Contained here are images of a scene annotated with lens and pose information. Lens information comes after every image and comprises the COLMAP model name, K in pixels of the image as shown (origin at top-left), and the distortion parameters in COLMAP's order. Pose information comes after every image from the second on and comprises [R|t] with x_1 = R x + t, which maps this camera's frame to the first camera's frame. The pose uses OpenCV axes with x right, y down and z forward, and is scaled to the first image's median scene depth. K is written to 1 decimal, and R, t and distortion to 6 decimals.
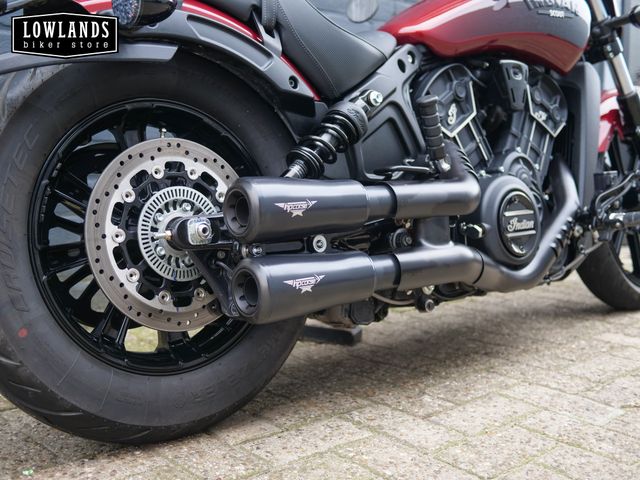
lens RADIAL K [[735.4, 0, 317.4], [0, 735.4, 239.3], [0, 0, 1]] dist [-0.008567, 0.000000]
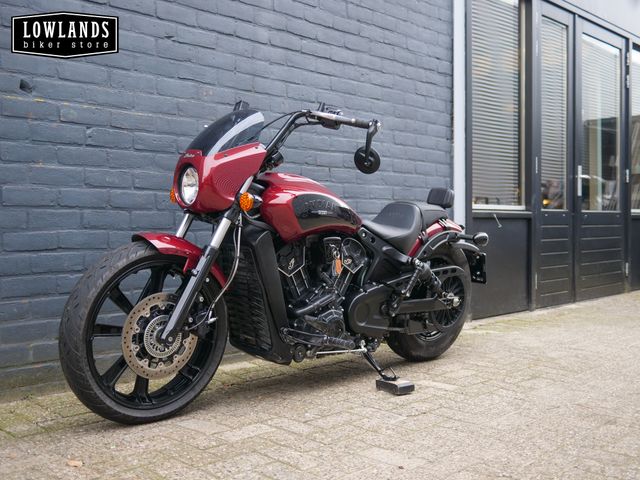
lens RADIAL K [[735.4, 0, 318.1], [0, 735.4, 240.8], [0, 0, 1]] dist [-0.008567, 0.000000]
pose [[0.996113, -0.002561, 0.088053, 0.008816], [0.009779, 0.996614, -0.081641, -0.071819], [-0.087546, 0.082184, 0.992765, -0.879818]]
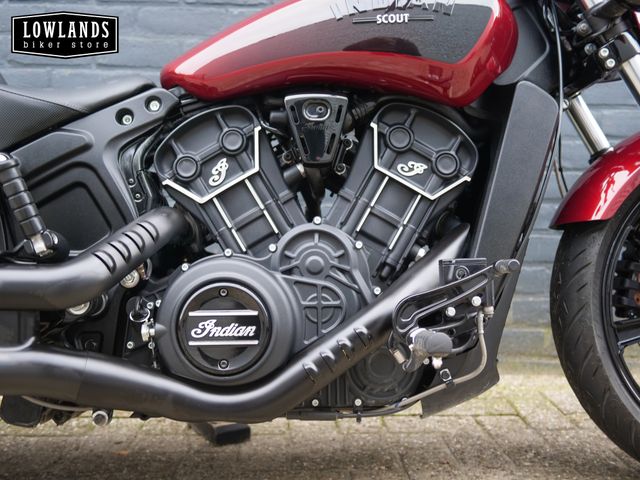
lens RADIAL K [[735.4, 0, 326.1], [0, 735.4, 225.4], [0, 0, 1]] dist [-0.008567, 0.000000]
pose [[0.778275, 0.034753, -0.626962, 0.806418], [-0.071216, 0.996910, -0.033143, -0.105291], [0.623873, 0.070444, 0.778345, 0.516728]]
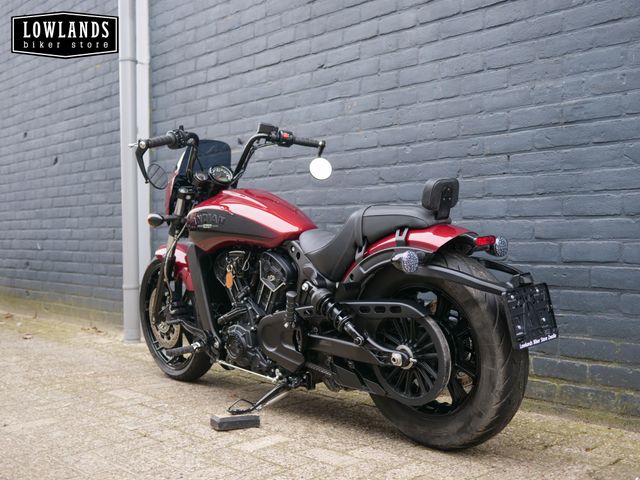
lens RADIAL K [[735.4, 0, 316.8], [0, 735.4, 238.8], [0, 0, 1]] dist [-0.008567, 0.000000]
pose [[0.028644, 0.005782, -0.999573, 2.199522], [-0.094736, 0.995498, 0.003044, -0.303091], [0.995090, 0.094609, 0.029063, 1.267904]]
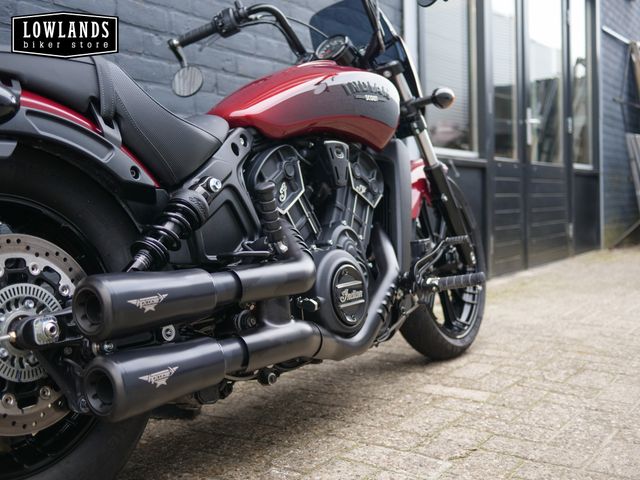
lens RADIAL K [[735.4, 0, 320.3], [0, 735.4, 238.1], [0, 0, 1]] dist [-0.008567, 0.000000]
pose [[0.966747, -0.030892, 0.253863, -0.038280], [0.046795, 0.997286, -0.056844, -0.044856], [-0.251418, 0.066833, 0.965568, -0.033417]]
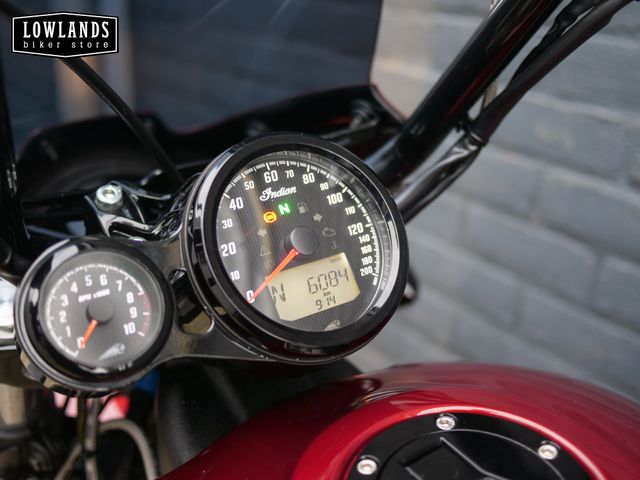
lens RADIAL K [[735.4, 0, 320.2], [0, 735.4, 239.7], [0, 0, 1]] dist [-0.008567, 0.000000]
pose [[-0.087048, 0.376636, -0.922262, 0.244812], [-0.140357, 0.911905, 0.385654, -0.551197], [0.986267, 0.163016, -0.026516, 1.043690]]
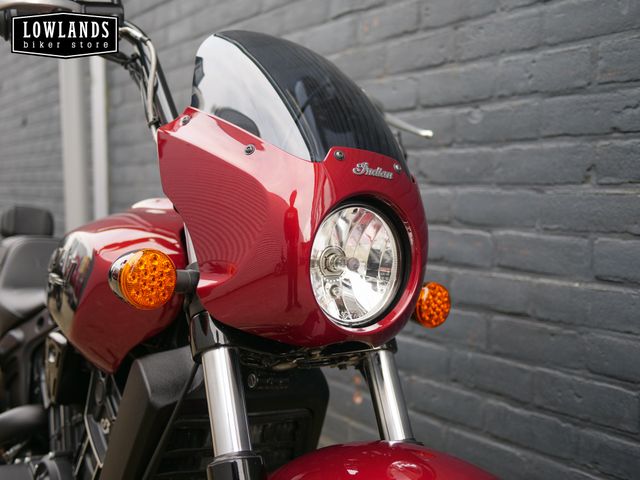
lens RADIAL K [[735.4, 0, 319.6], [0, 735.4, 237.3], [0, 0, 1]] dist [-0.008567, 0.000000]
pose [[-0.105772, 0.074234, -0.991616, 1.079970], [-0.098412, 0.991532, 0.084725, -0.481185], [0.989509, 0.106549, -0.097570, 1.477486]]
